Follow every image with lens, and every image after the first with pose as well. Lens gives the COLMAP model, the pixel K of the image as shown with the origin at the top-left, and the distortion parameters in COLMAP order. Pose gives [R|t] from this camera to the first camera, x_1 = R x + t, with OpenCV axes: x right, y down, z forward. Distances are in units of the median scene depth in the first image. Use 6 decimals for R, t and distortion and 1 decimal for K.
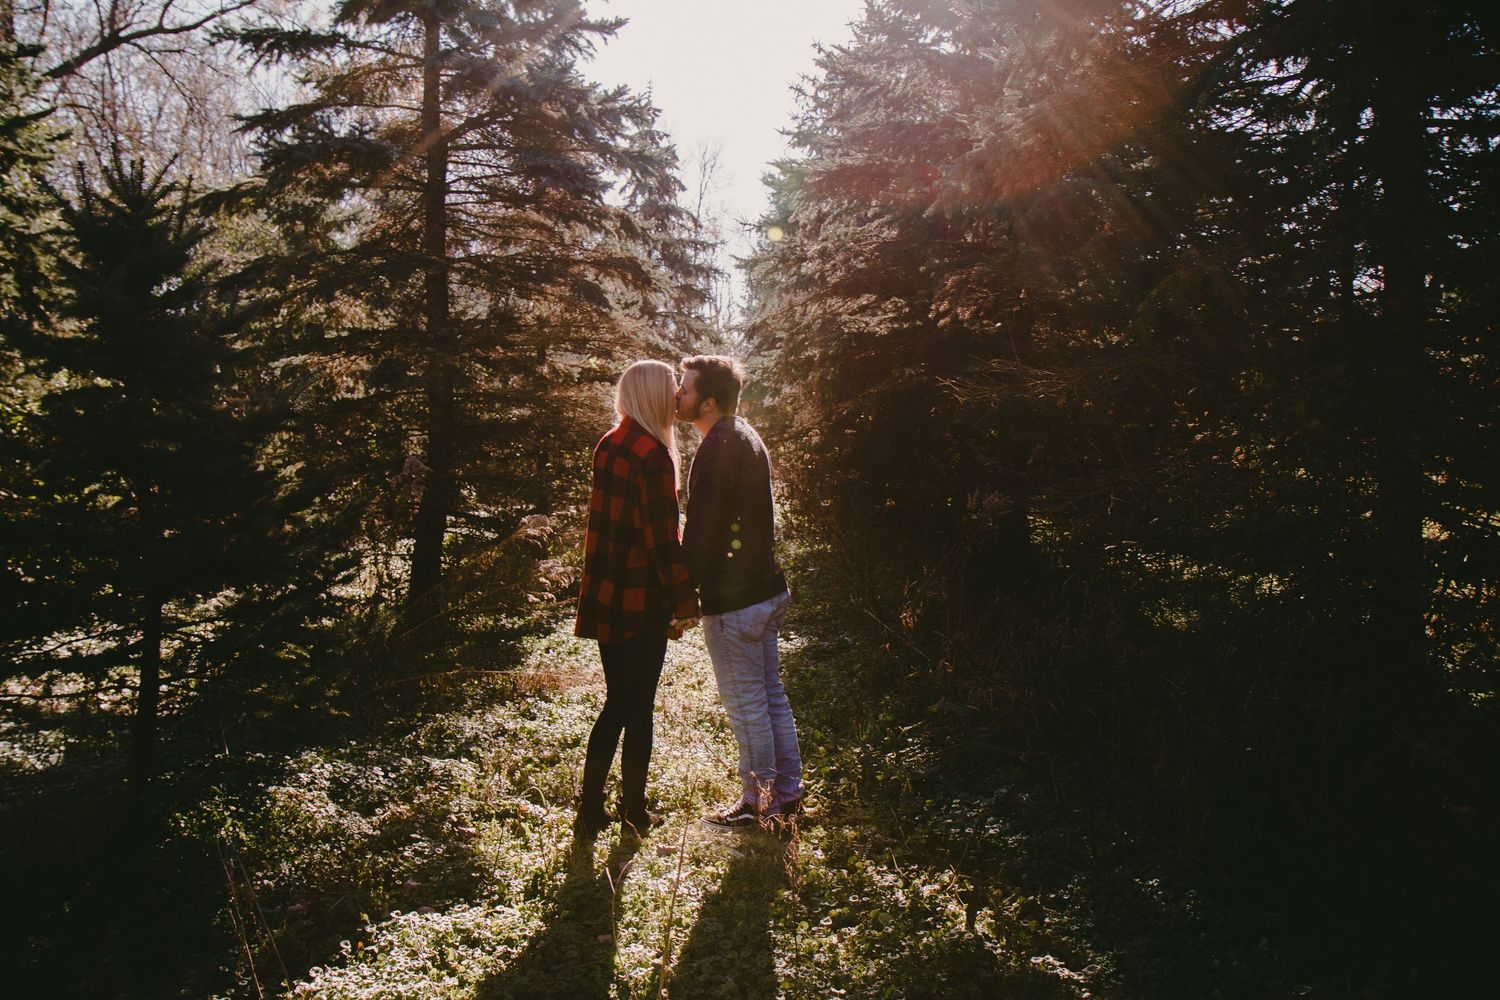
lens RADIAL K [[1173.8, 0, 750.0], [0, 1173.8, 500.0], [0, 0, 1]] dist [0.000024, 0.000001]
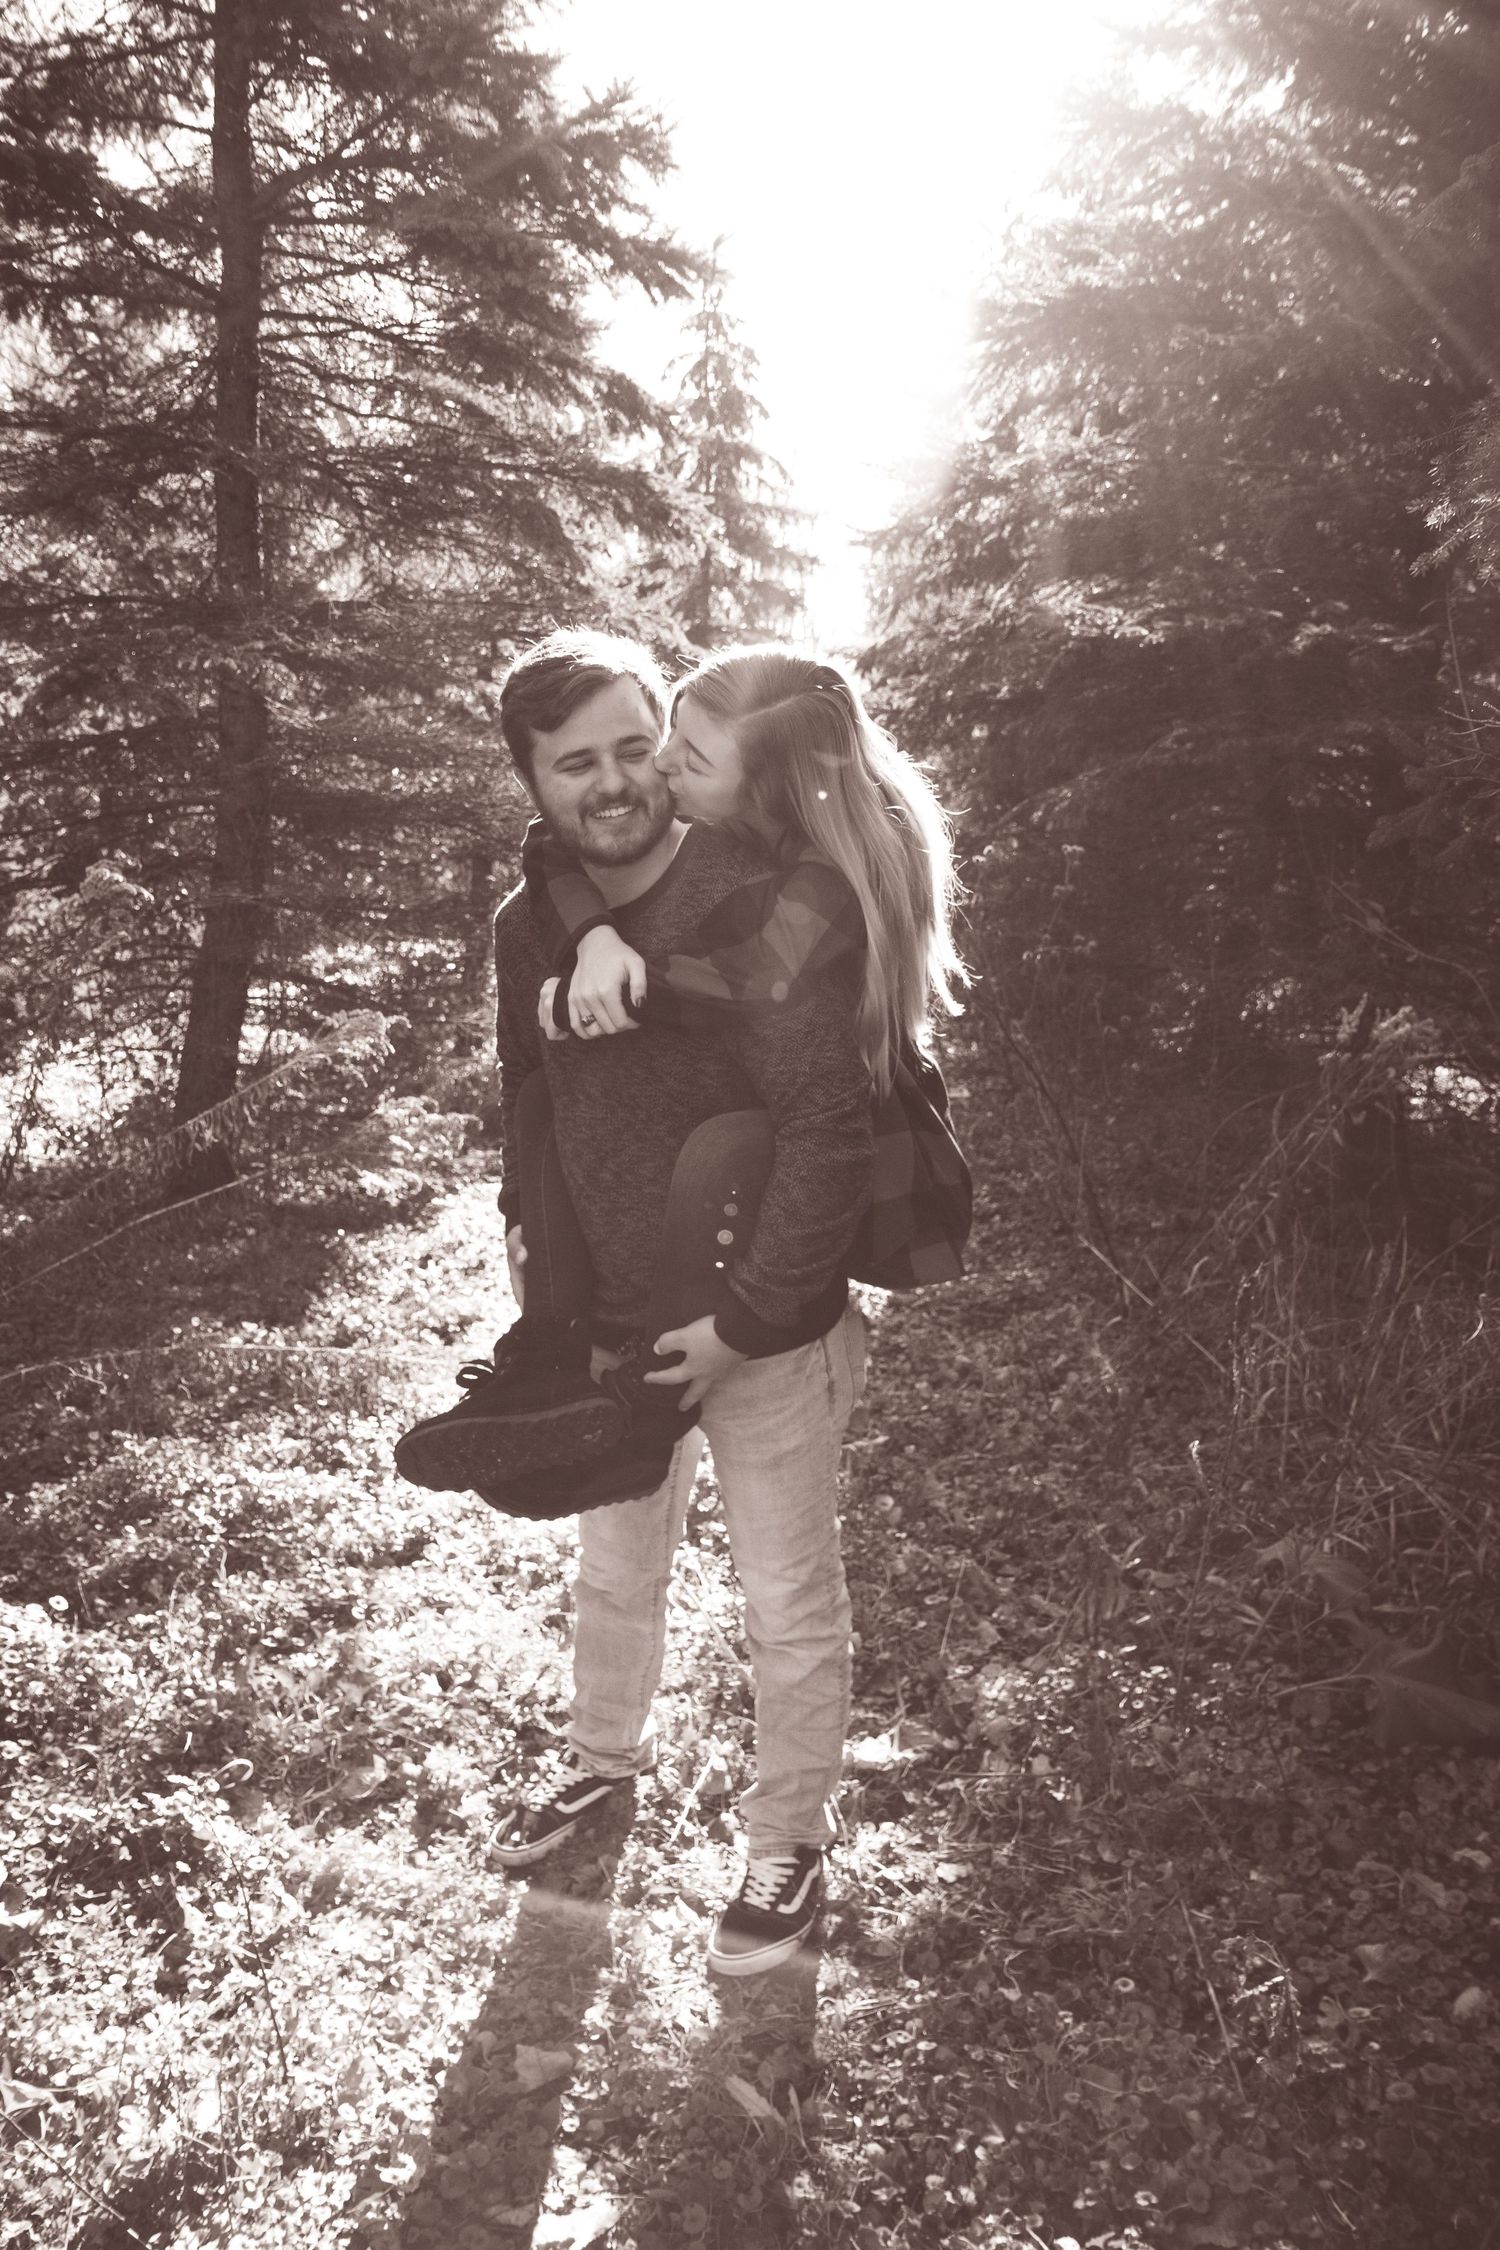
lens RADIAL K [[1738.4, 0, 750.0], [0, 1738.4, 1125.0], [0, 0, 1]] dist [-0.051429, 0.000509]
pose [[0.997059, 0.057383, -0.050804, -0.000786], [-0.051449, 0.992459, 0.111255, -0.018044], [0.056805, -0.108314, 0.992492, 0.274287]]
